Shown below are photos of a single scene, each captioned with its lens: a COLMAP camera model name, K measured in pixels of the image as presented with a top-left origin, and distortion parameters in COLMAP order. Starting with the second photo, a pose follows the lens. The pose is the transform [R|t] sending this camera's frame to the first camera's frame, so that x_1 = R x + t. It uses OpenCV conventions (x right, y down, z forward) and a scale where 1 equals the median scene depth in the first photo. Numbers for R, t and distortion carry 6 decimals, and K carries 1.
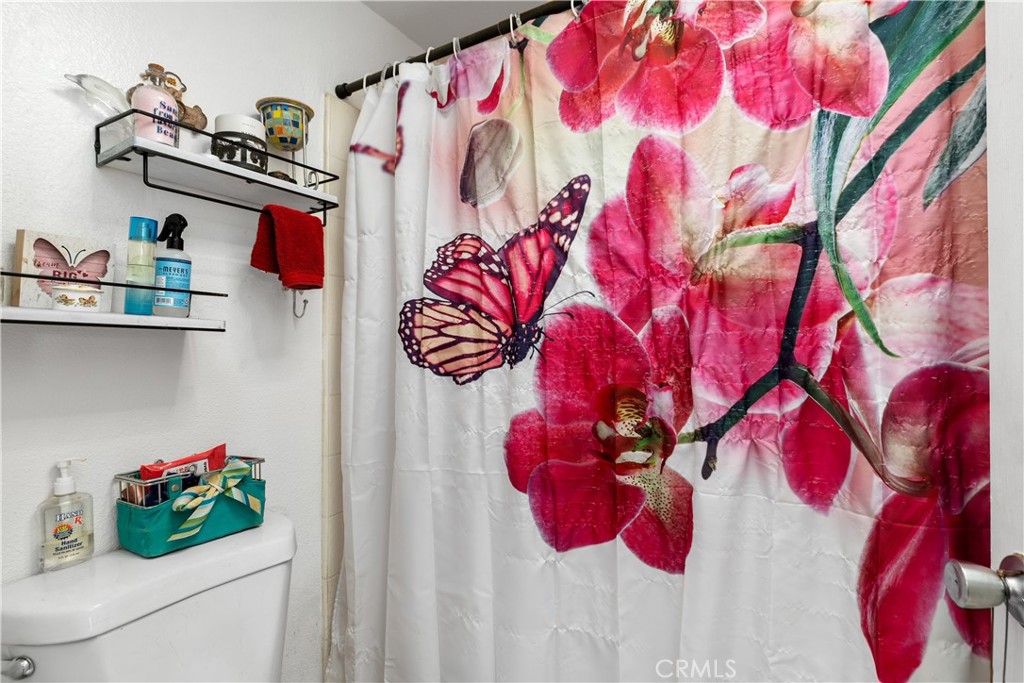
lens RADIAL K [[517.1, 0, 513.6], [0, 517.1, 344.4], [0, 0, 1]] dist [-0.000134, 0.003609]
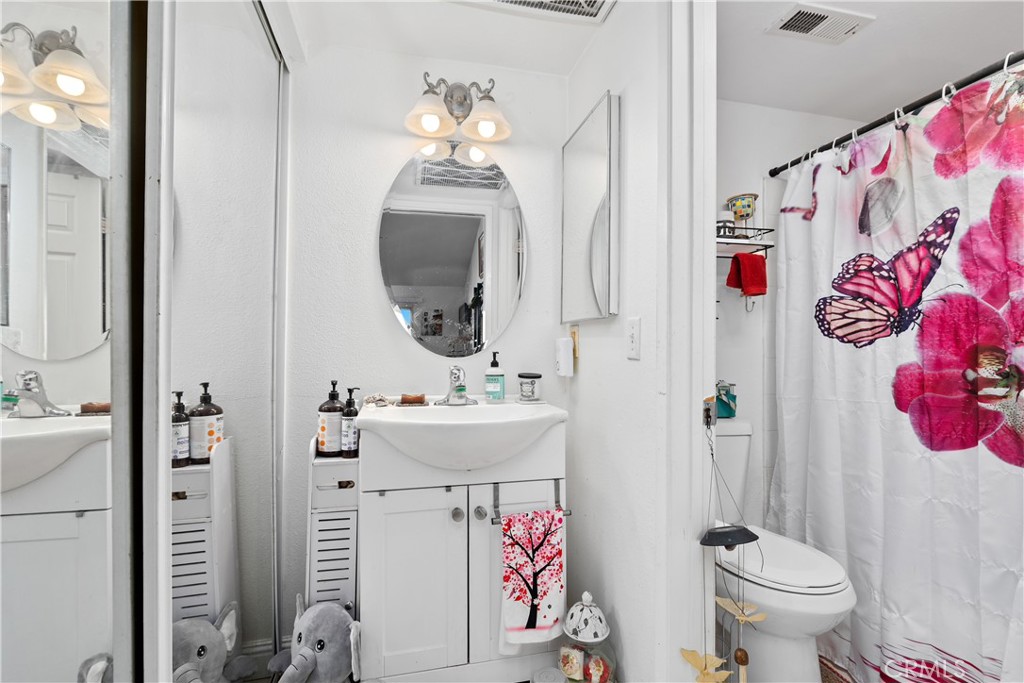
lens RADIAL K [[467.2, 0, 511.2], [0, 467.2, 337.8], [0, 0, 1]] dist [-0.014457, 0.001561]
pose [[0.696894, -0.009147, -0.717116, 0.186329], [-0.001166, 0.999903, -0.013887, 0.070957], [0.717173, 0.010514, 0.696816, -0.823863]]
